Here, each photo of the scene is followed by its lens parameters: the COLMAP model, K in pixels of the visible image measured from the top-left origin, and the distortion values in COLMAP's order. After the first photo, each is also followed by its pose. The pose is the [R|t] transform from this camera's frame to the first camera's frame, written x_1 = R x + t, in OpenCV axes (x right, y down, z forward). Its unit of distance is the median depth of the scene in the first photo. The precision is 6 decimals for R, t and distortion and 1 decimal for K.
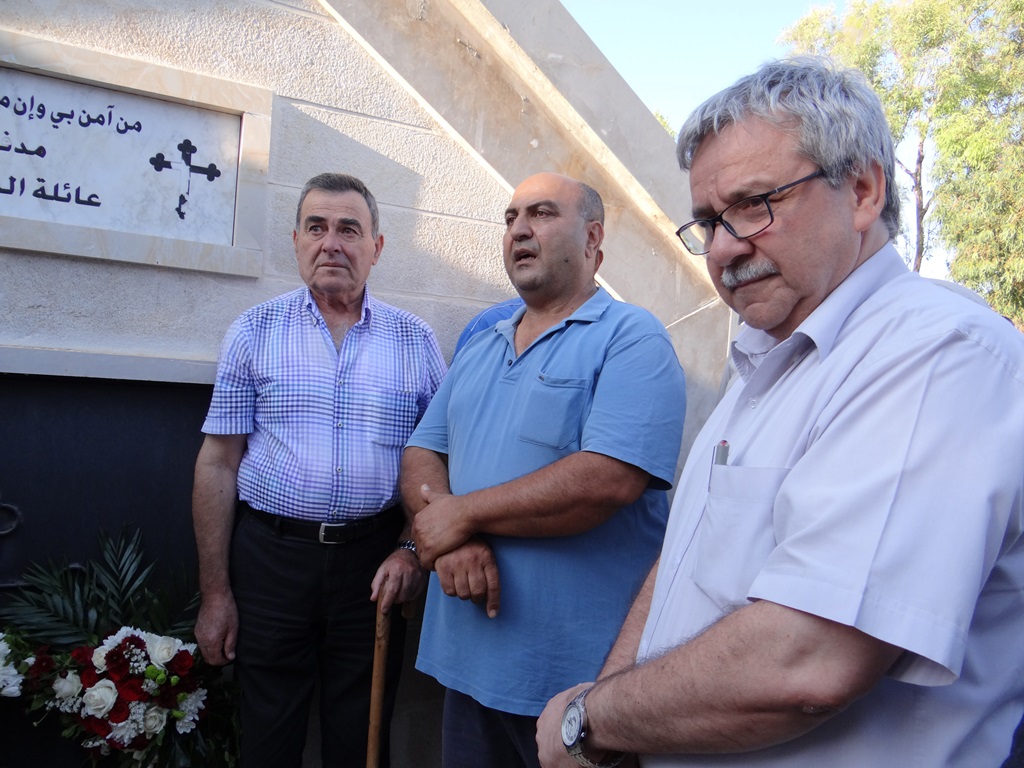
lens RADIAL K [[791.8, 0, 512.0], [0, 791.8, 384.0], [0, 0, 1]] dist [-0.009271, 0.002505]
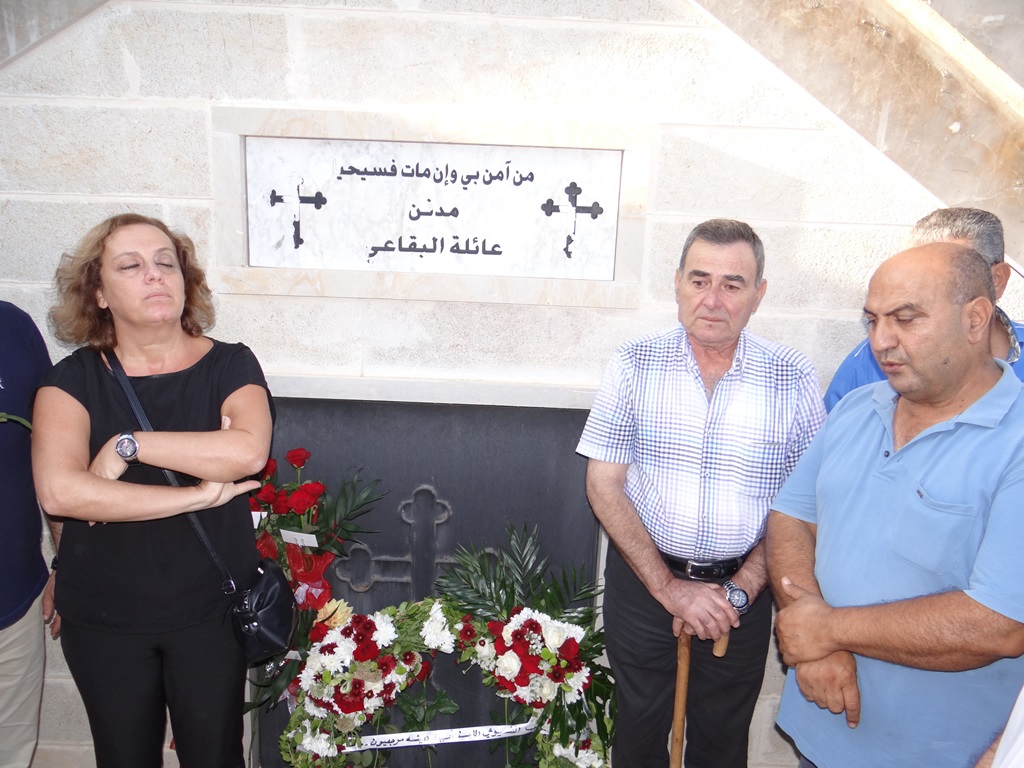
lens RADIAL K [[799.9, 0, 512.0], [0, 799.9, 384.0], [0, 0, 1]] dist [0.002960, 0.007922]
pose [[0.884283, 0.074309, -0.461001, 0.032611], [0.017225, 0.981394, 0.191232, -0.267284], [0.466633, -0.177044, 0.866550, -0.016259]]
